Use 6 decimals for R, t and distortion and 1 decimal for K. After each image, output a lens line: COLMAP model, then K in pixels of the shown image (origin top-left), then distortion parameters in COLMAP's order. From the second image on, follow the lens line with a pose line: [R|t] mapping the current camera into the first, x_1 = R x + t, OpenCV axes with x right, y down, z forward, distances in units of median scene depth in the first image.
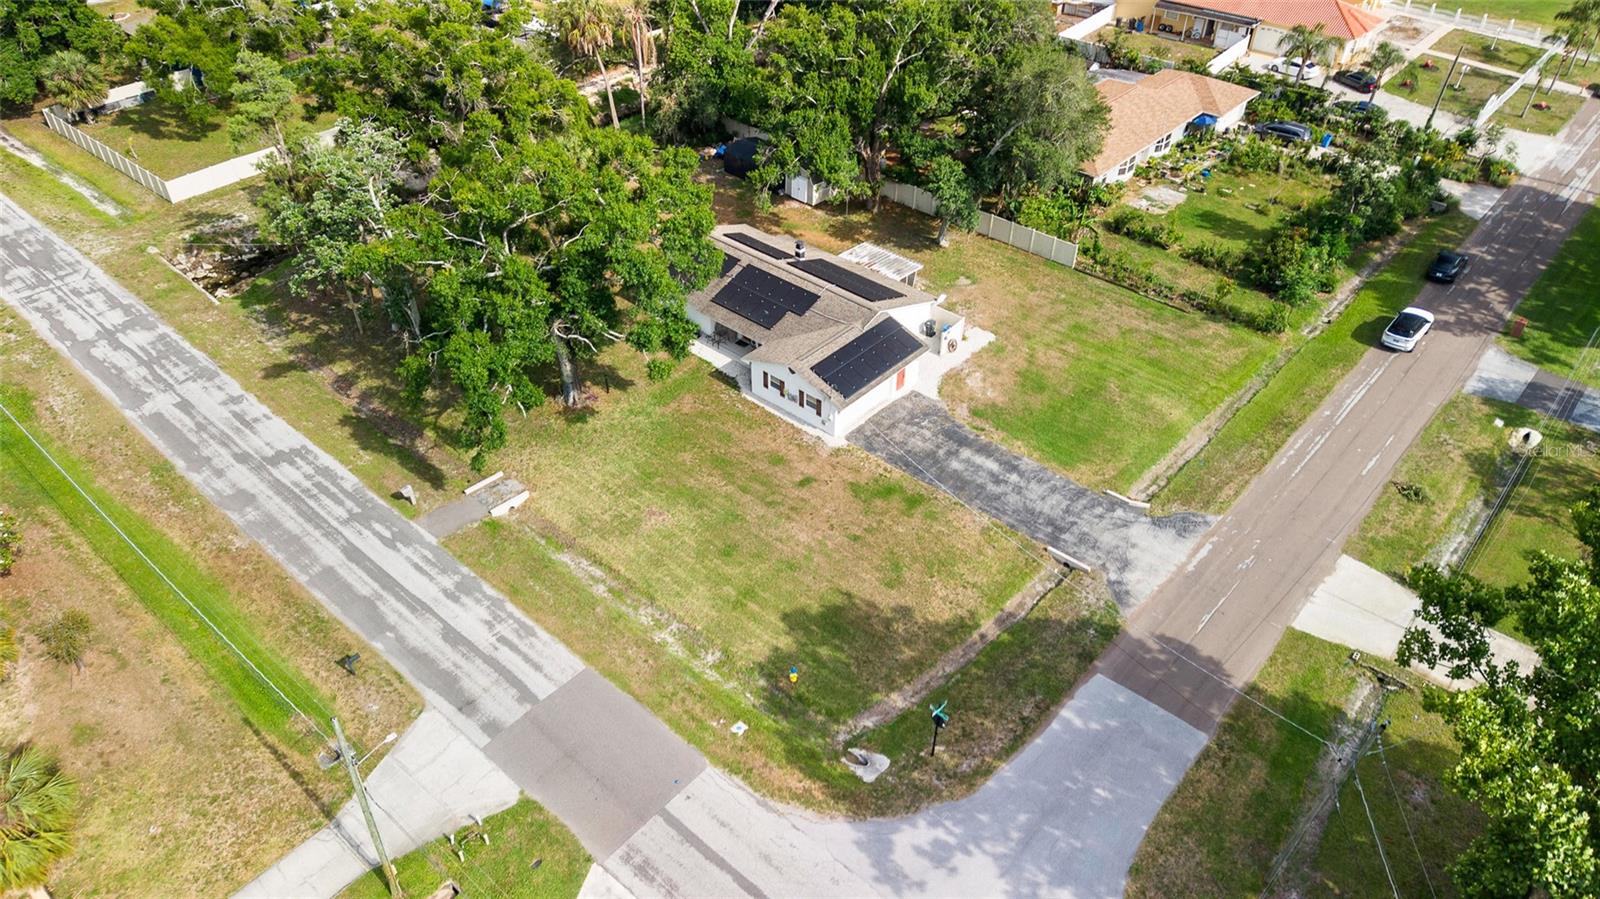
lens RADIAL K [[1062.9, 0, 800.0], [0, 1062.9, 449.5], [0, 0, 1]] dist [0.059751, -0.070444]
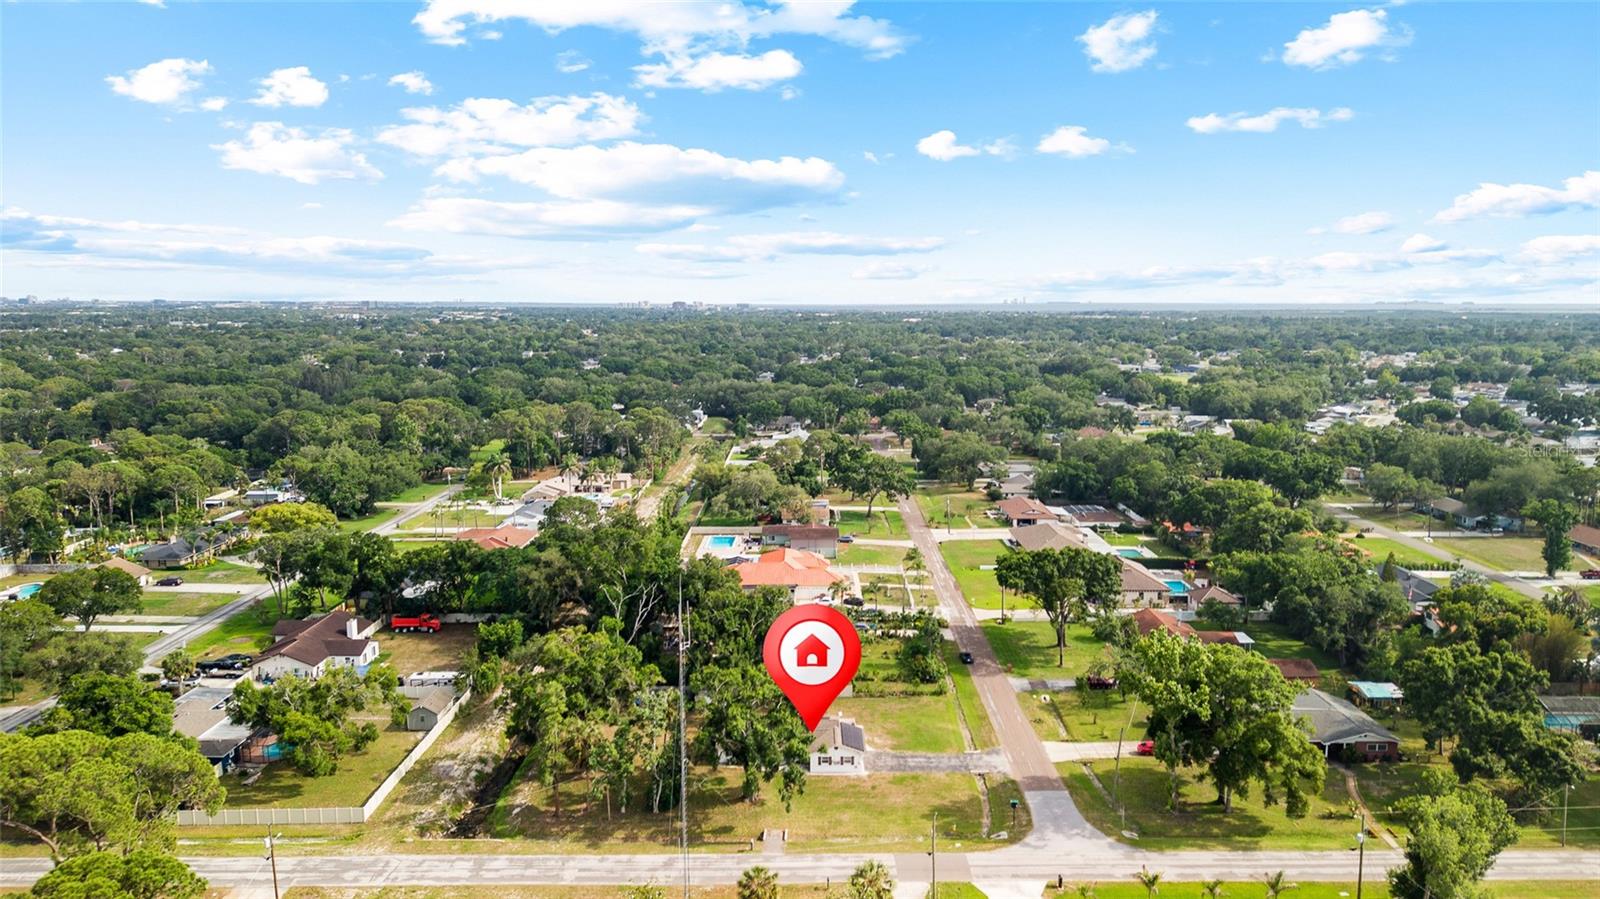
lens RADIAL K [[1077.7, 0, 828.6], [0, 1077.7, 451.6], [0, 0, 1]] dist [0.048886, -0.064210]
pose [[0.735541, -0.095113, 0.670770, -1.422009], [0.421145, 0.839742, -0.342739, 0.165383], [-0.530675, 0.534590, 0.657721, -0.782328]]
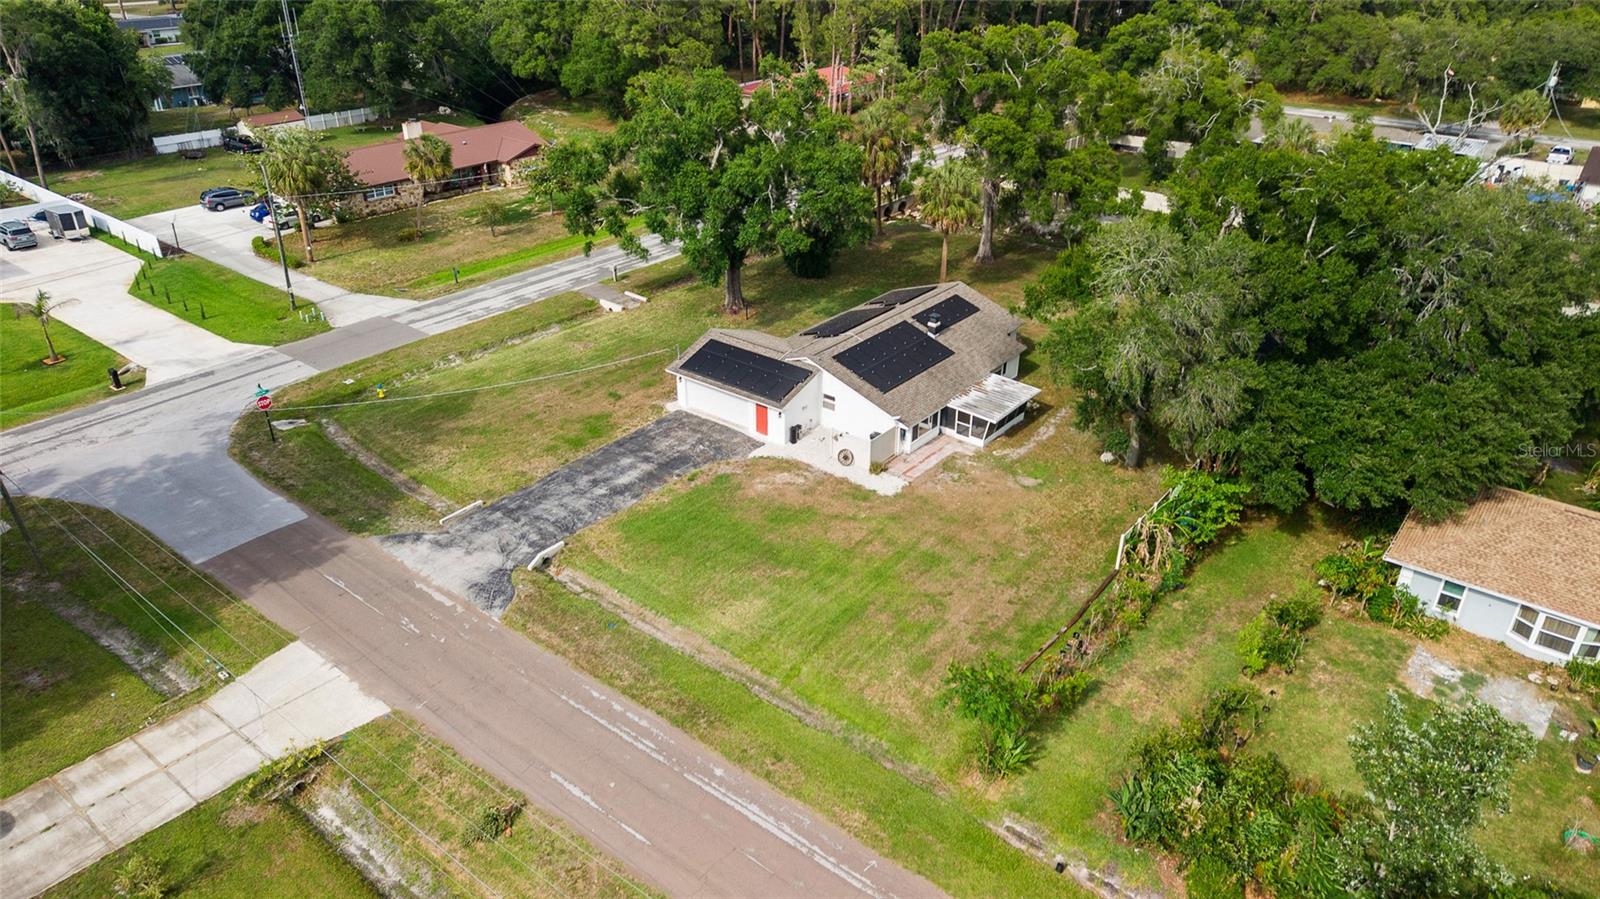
lens RADIAL K [[1062.9, 0, 800.0], [0, 1062.9, 449.5], [0, 0, 1]] dist [0.059751, -0.070444]
pose [[0.060056, 0.462173, -0.884754, 0.919900], [-0.629029, 0.705741, 0.325964, -0.370029], [0.775058, 0.536960, 0.333104, 0.747097]]
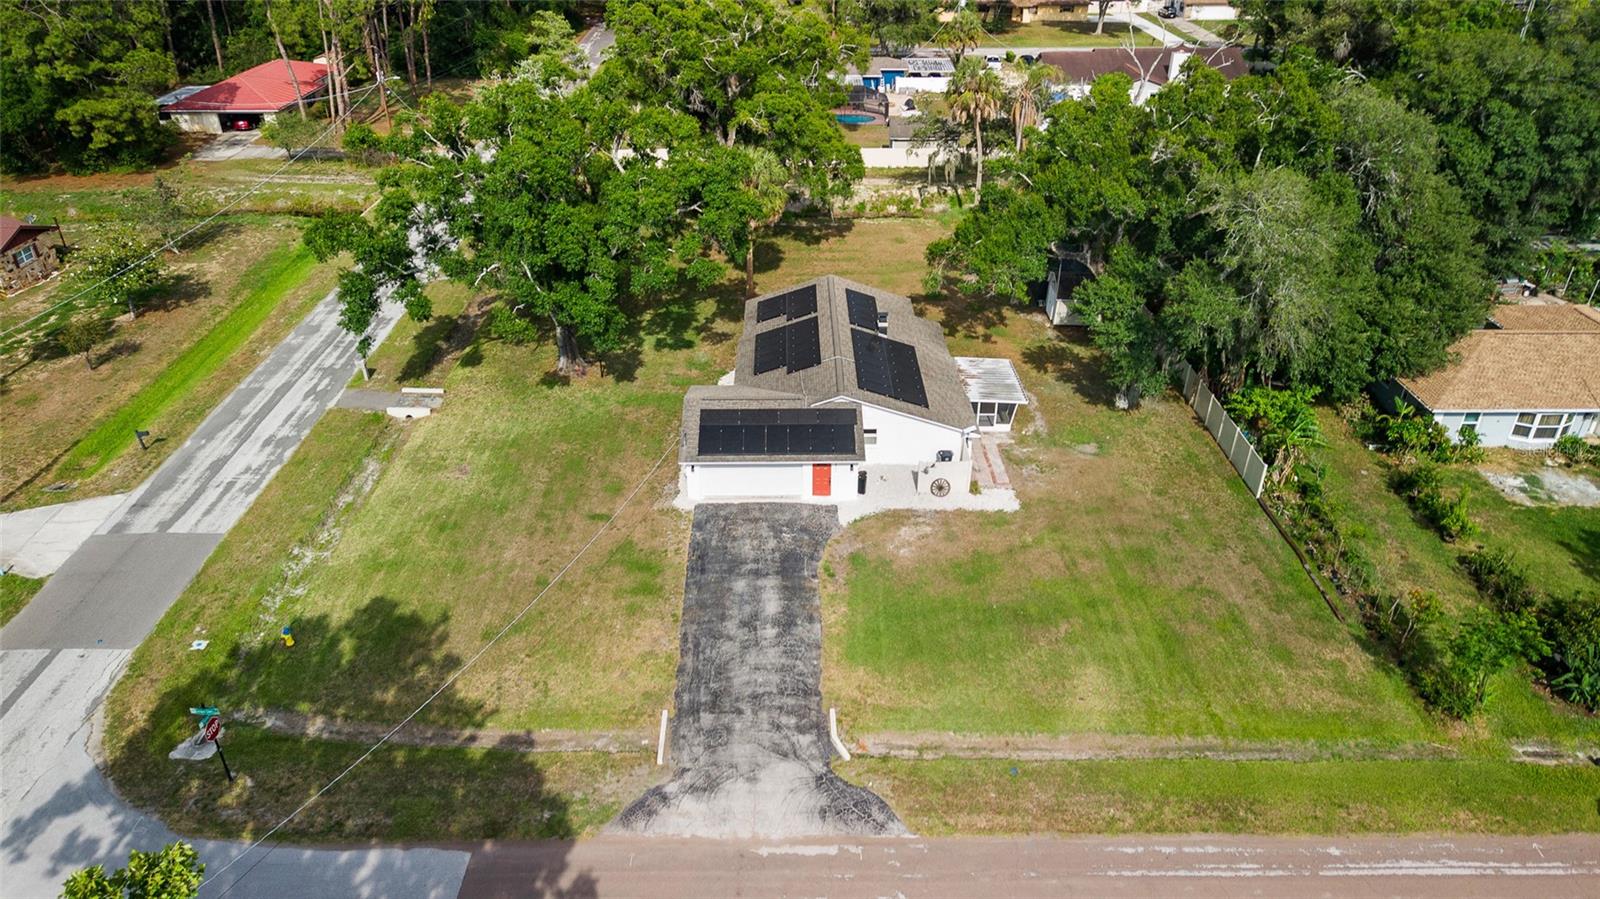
lens RADIAL K [[1062.9, 0, 800.0], [0, 1062.9, 449.5], [0, 0, 1]] dist [0.059751, -0.070444]
pose [[0.674111, 0.364727, -0.642299, 0.578330], [-0.461453, 0.886954, 0.019345, -0.096755], [0.576746, 0.283350, 0.766210, 0.398326]]
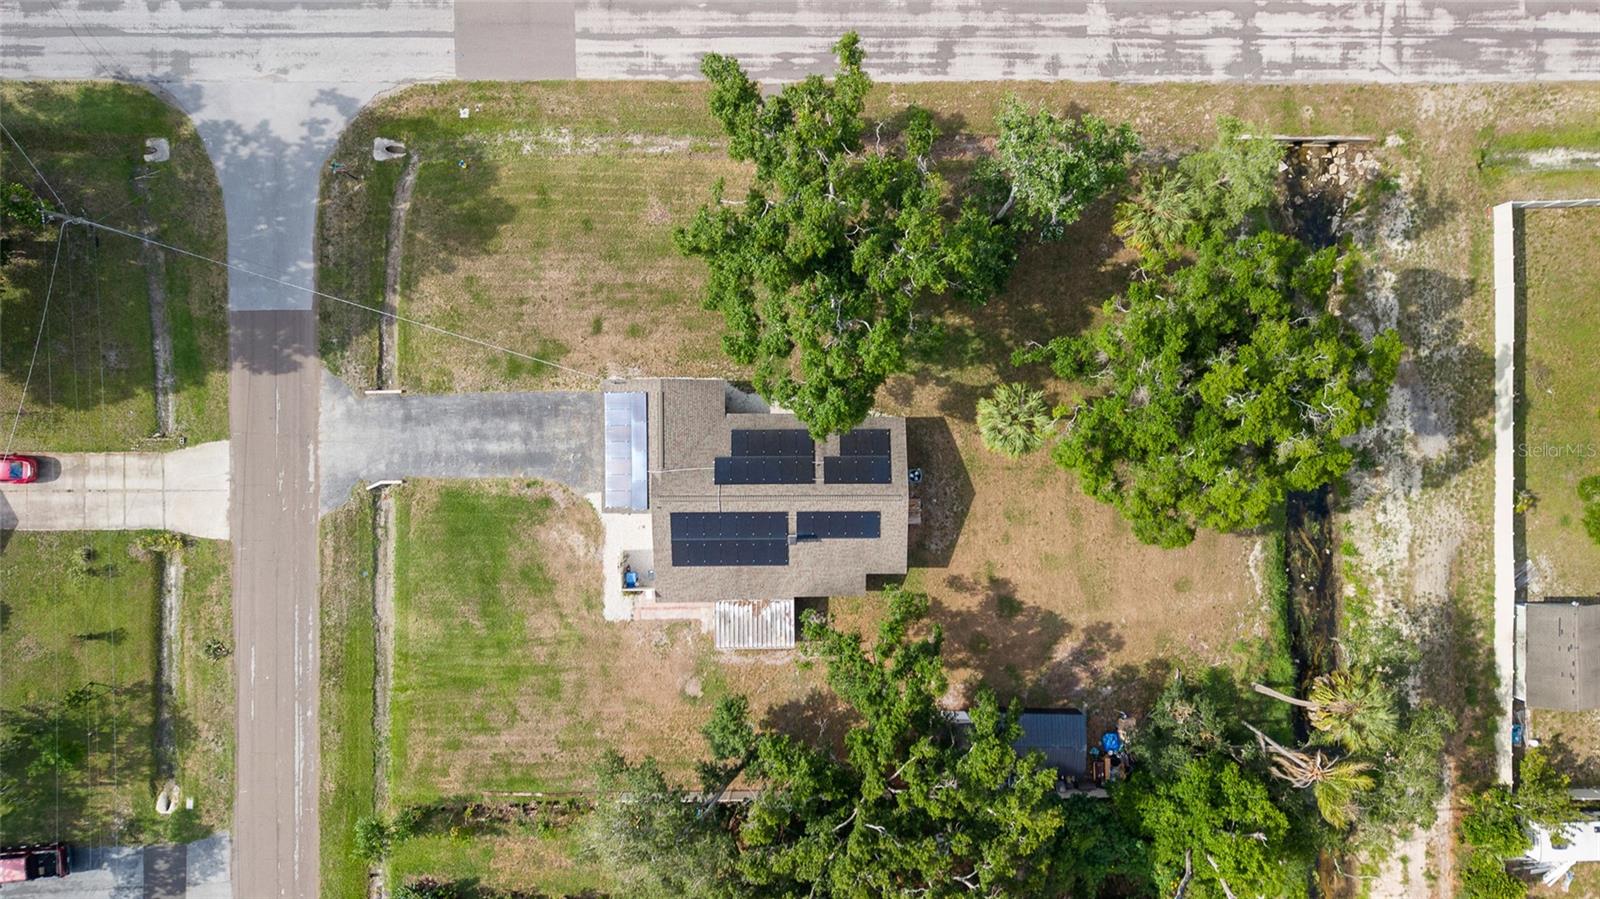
lens RADIAL K [[1077.7, 0, 828.6], [0, 1077.7, 451.6], [0, 0, 1]] dist [0.048886, -0.064210]
pose [[-0.743323, 0.668696, -0.017763, -0.067069], [-0.434645, -0.462625, 0.772698, -1.003233], [0.508482, 0.582085, 0.634526, 0.404023]]
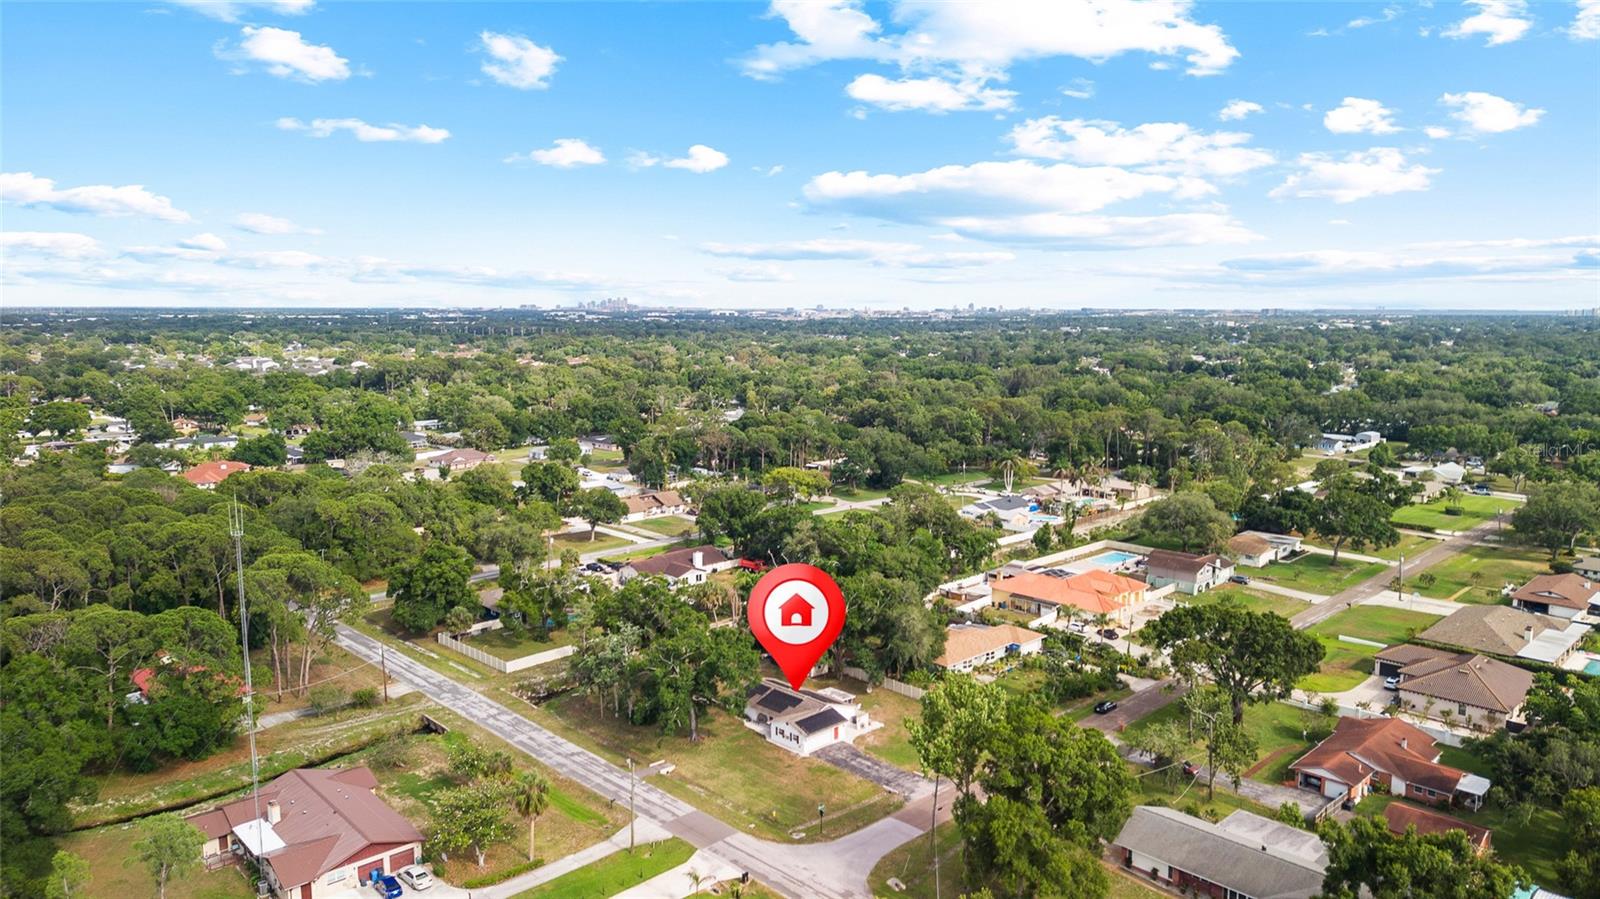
lens RADIAL K [[1062.9, 0, 815.4], [0, 1062.9, 451.9], [0, 0, 1]] dist [0.066897, -0.069876]
pose [[0.998110, 0.006884, -0.061070, 0.189299], [-0.037479, 0.855709, -0.516099, 0.610134], [0.048705, 0.517412, 0.854349, -1.302072]]
